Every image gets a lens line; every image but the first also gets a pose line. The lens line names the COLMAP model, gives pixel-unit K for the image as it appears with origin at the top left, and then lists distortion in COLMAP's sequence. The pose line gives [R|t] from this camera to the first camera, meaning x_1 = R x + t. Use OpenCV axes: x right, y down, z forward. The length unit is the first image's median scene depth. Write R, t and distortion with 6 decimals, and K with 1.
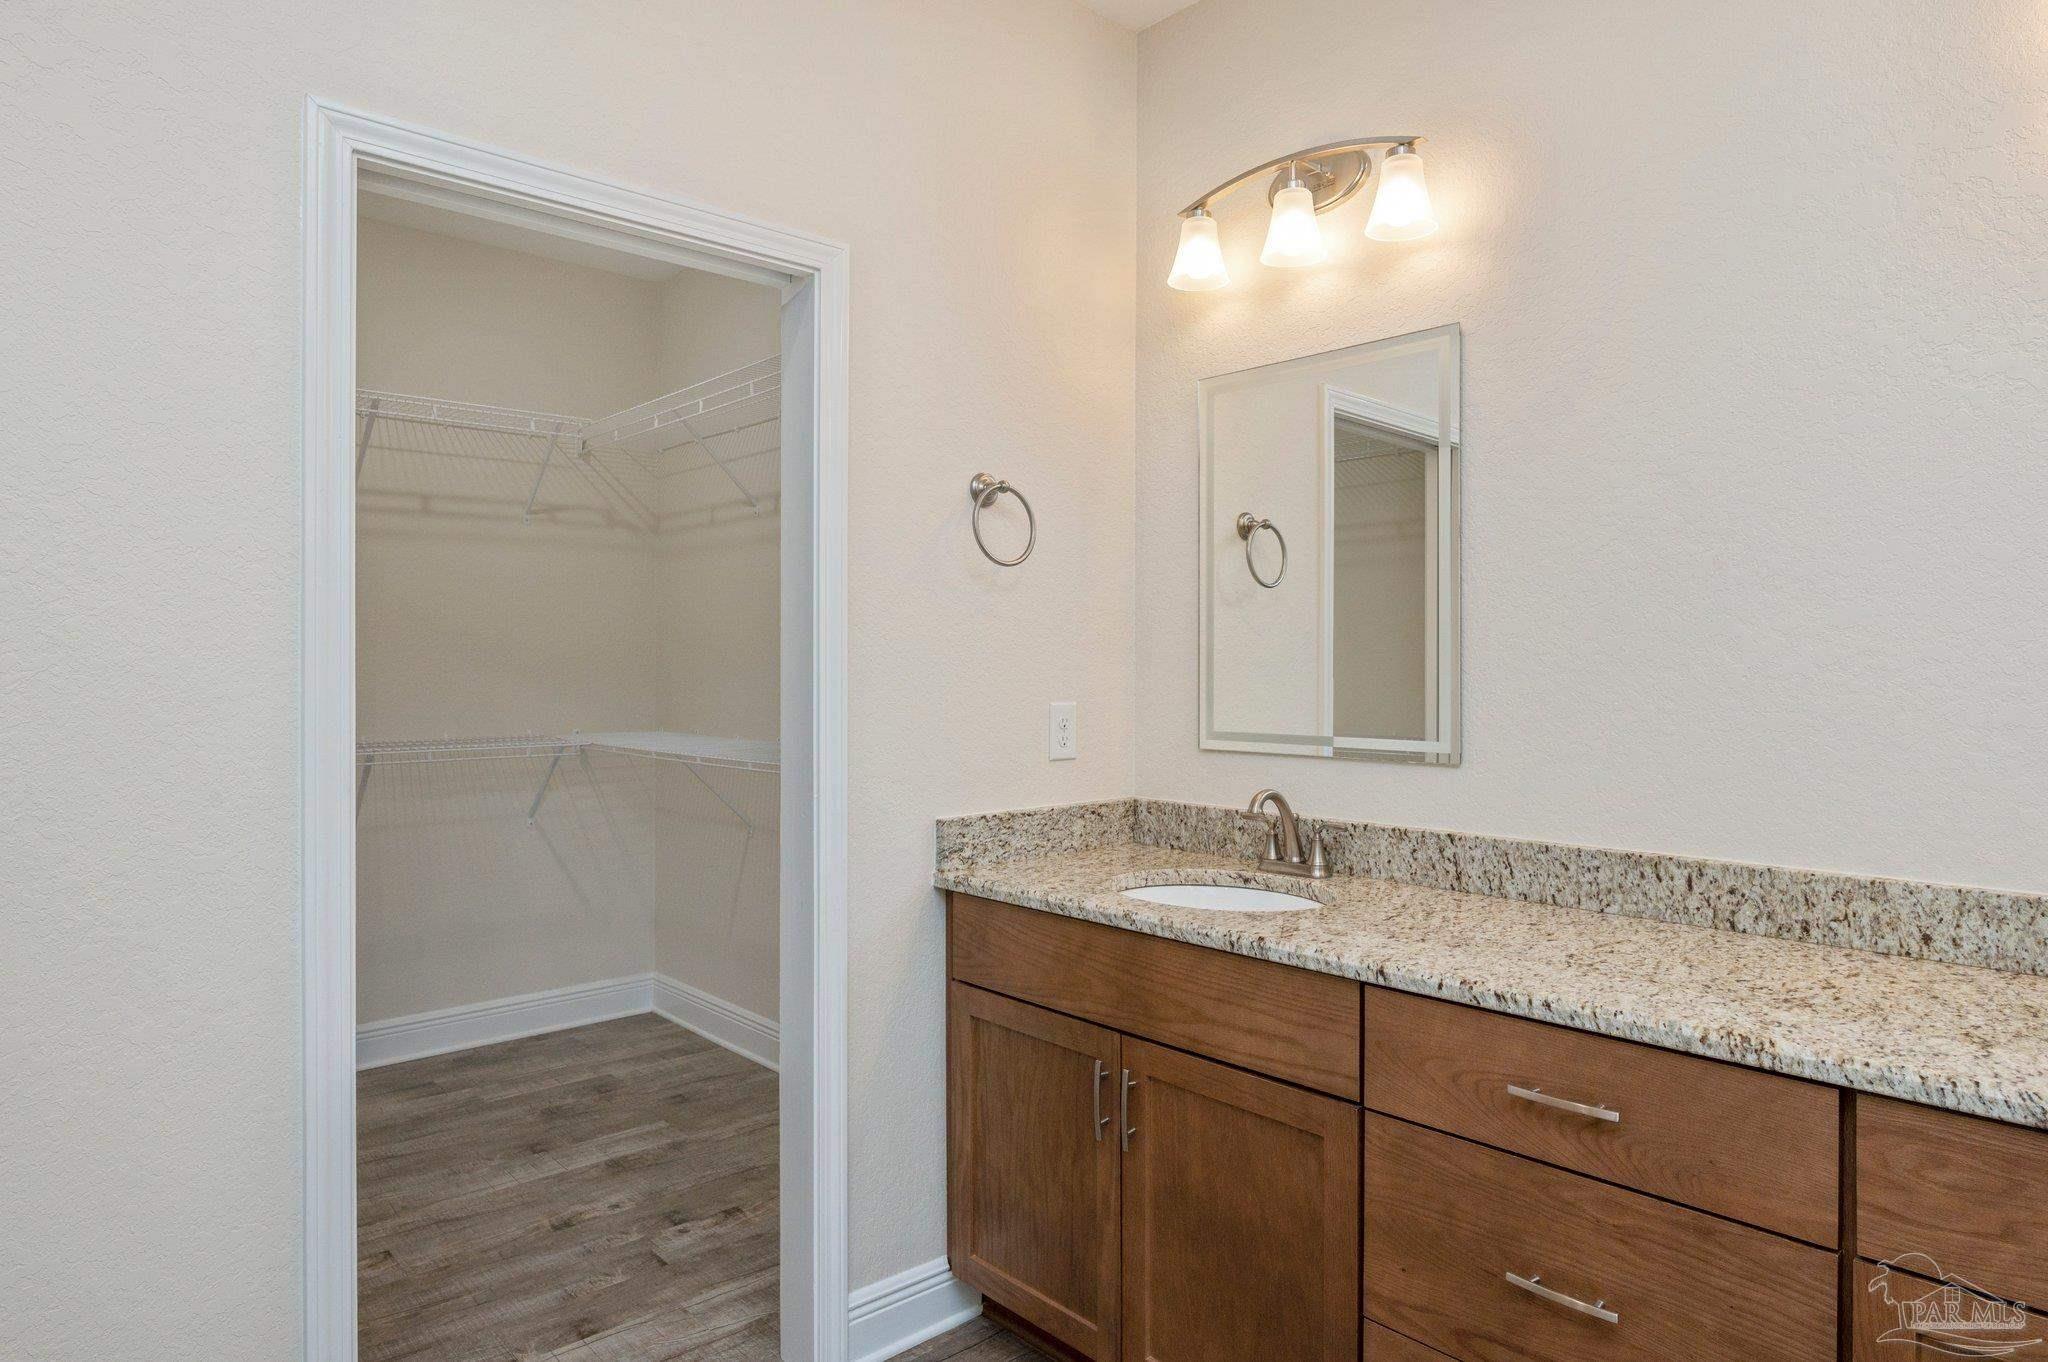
lens RADIAL K [[1180.9, 0, 1026.0], [0, 1180.9, 670.3], [0, 0, 1]] dist [-0.001872, -0.000420]
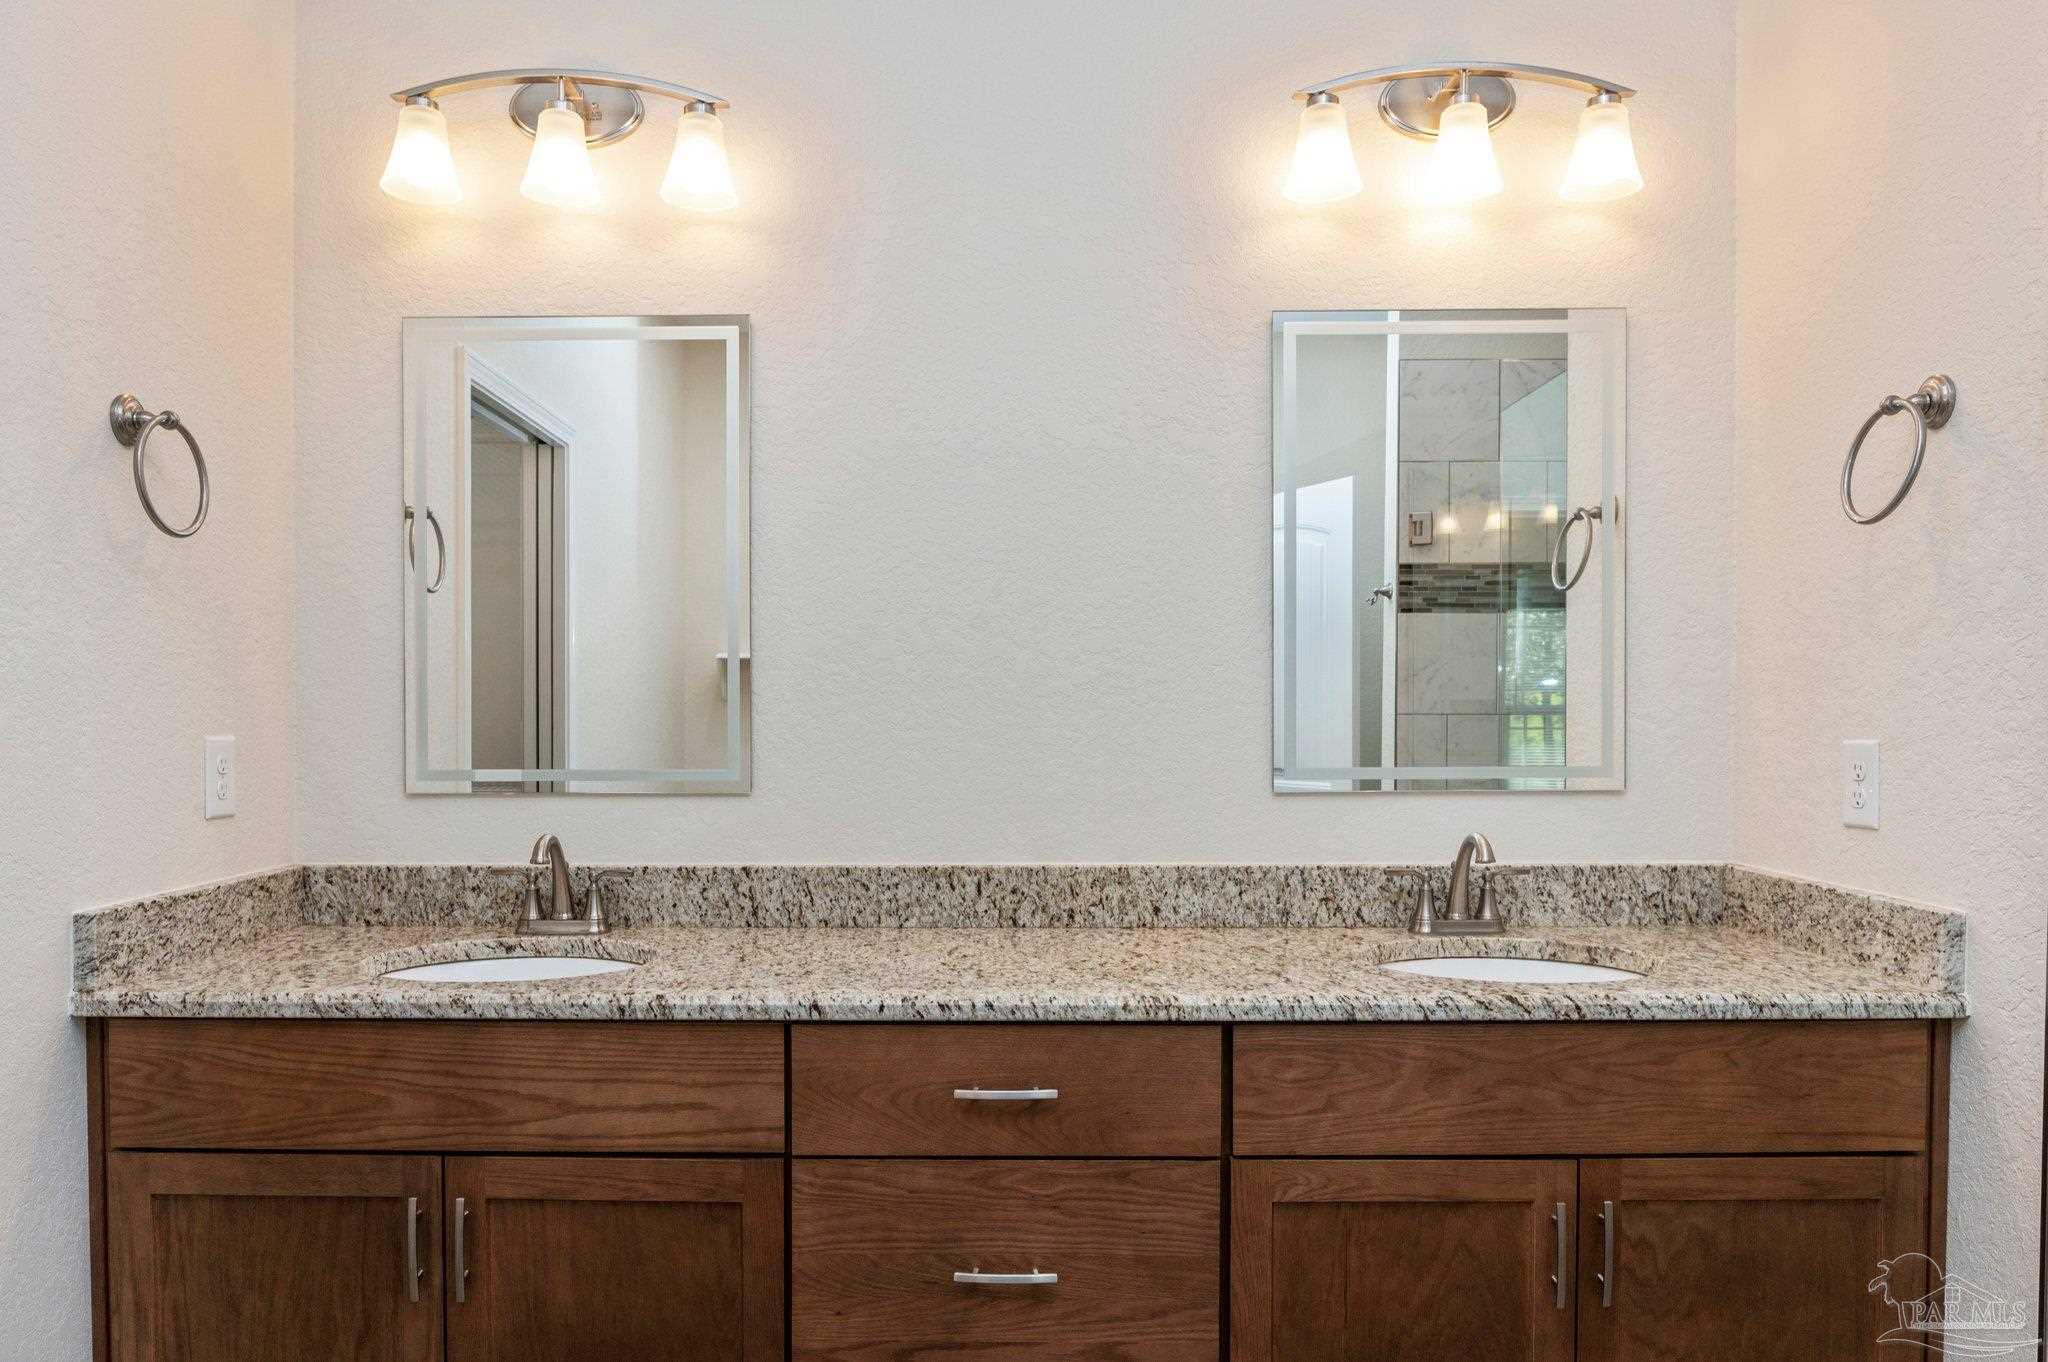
lens RADIAL K [[1392.3, 0, 986.5], [0, 1392.3, 744.5], [0, 0, 1]] dist [-0.008527, -0.001934]
pose [[0.691761, -0.021180, 0.721815, -0.332982], [0.005083, 0.999688, 0.024462, 0.018055], [-0.722108, -0.013253, 0.691653, 0.118131]]
